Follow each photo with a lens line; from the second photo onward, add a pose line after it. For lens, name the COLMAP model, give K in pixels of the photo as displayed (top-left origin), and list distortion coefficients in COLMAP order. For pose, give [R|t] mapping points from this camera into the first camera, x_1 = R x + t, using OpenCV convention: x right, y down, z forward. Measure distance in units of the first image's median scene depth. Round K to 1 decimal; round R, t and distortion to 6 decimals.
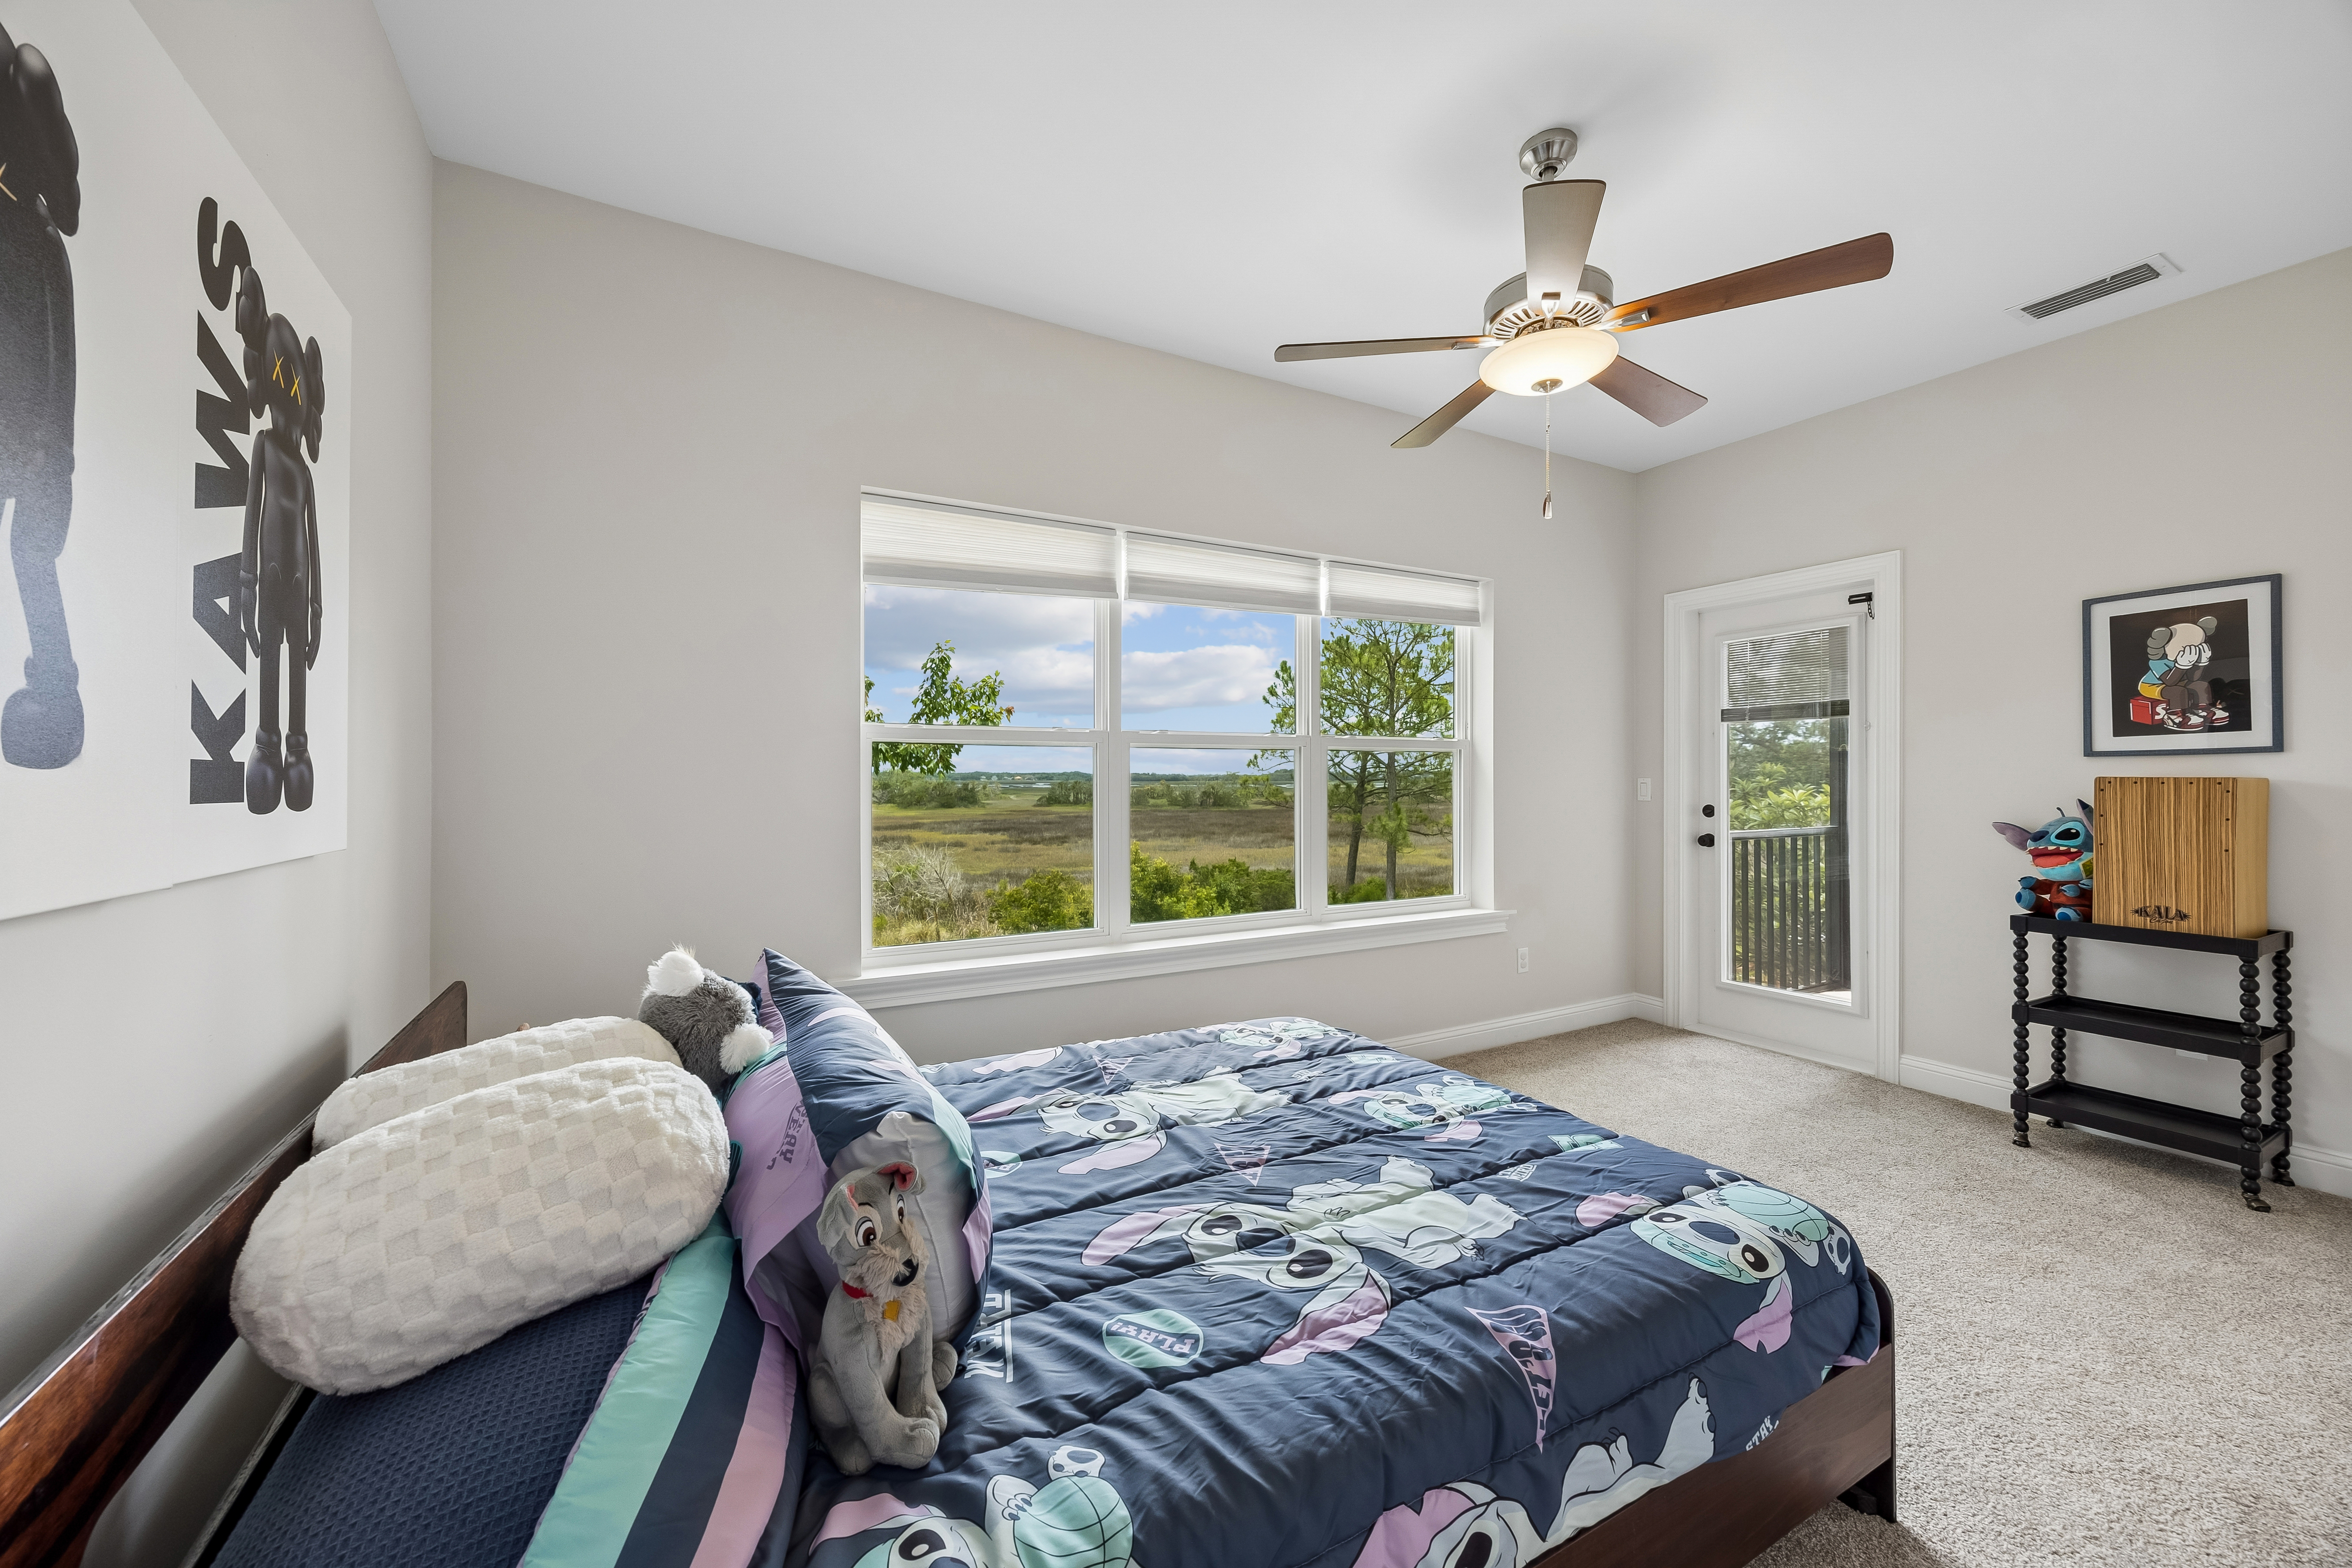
lens RADIAL K [[906.3, 0, 1175.0], [0, 906.3, 776.4], [0, 0, 1]] dist [-0.002998, -0.000097]
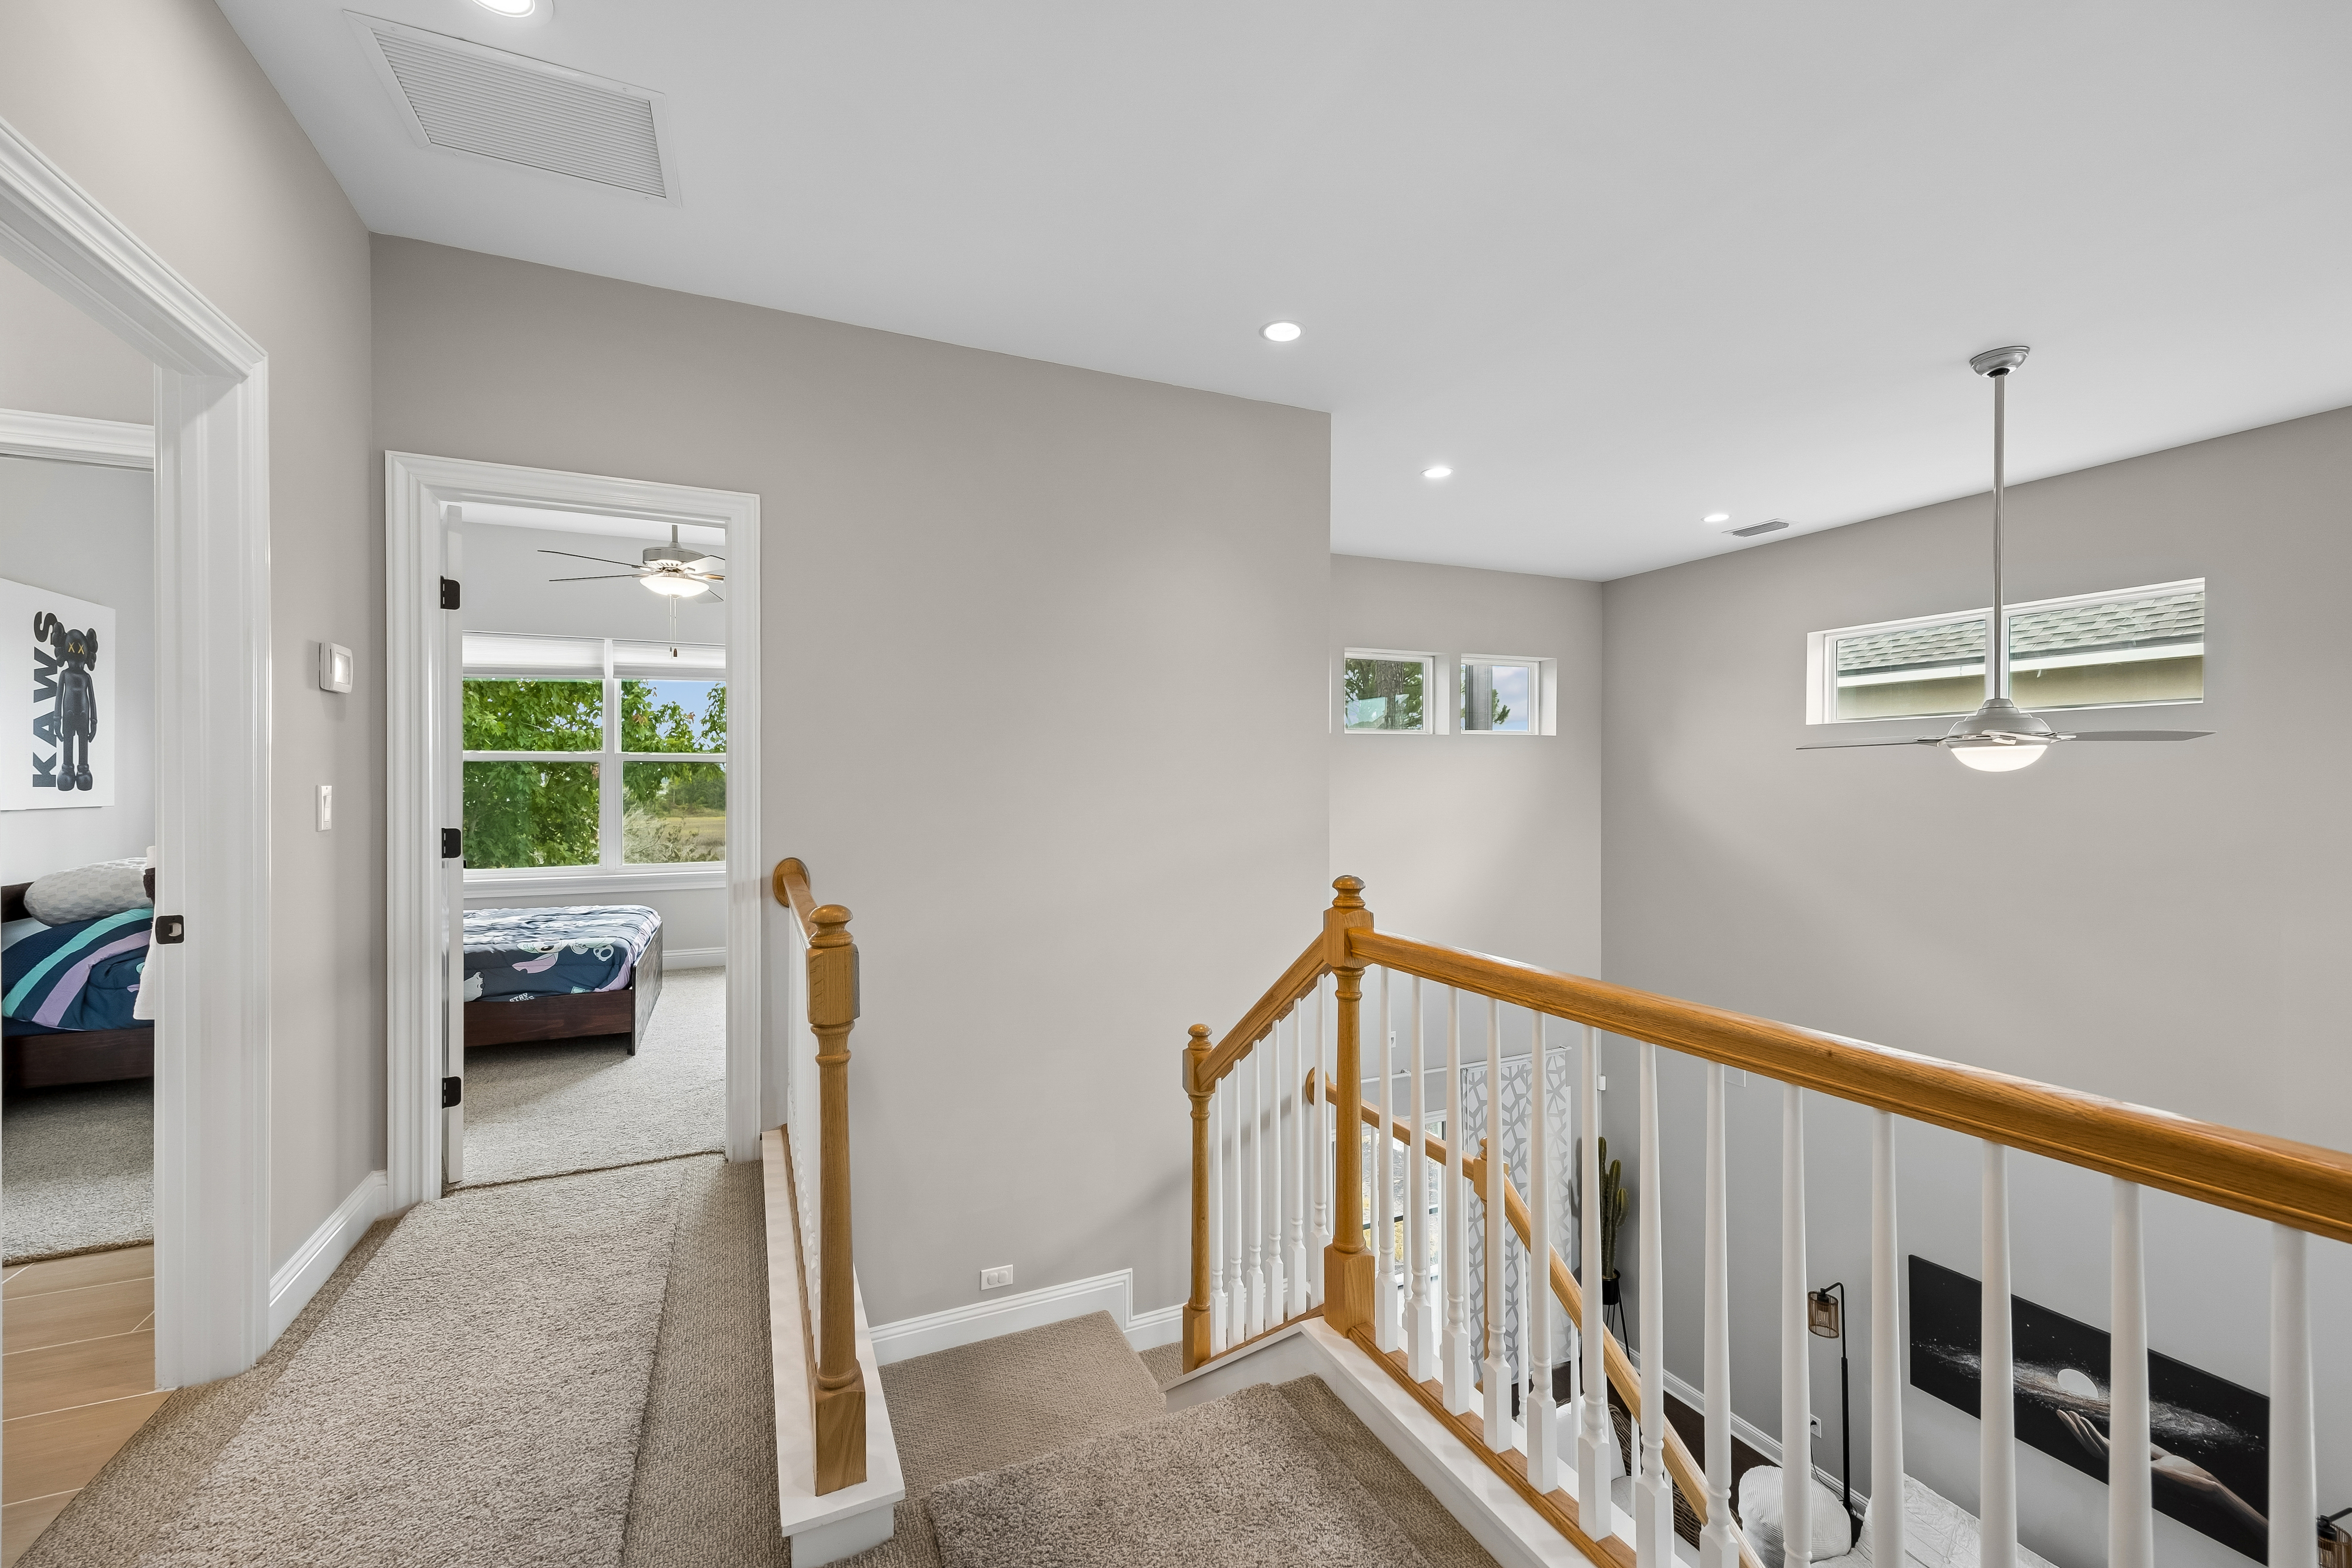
lens RADIAL K [[961.6, 0, 1181.7], [0, 961.6, 783.6], [0, 0, 1]] dist [0.001752, -0.000001]
pose [[0.996999, 0.003794, -0.077321, 2.849750], [-0.003363, 0.999978, 0.005705, -0.015099], [0.077341, -0.005428, 0.996990, -1.866117]]
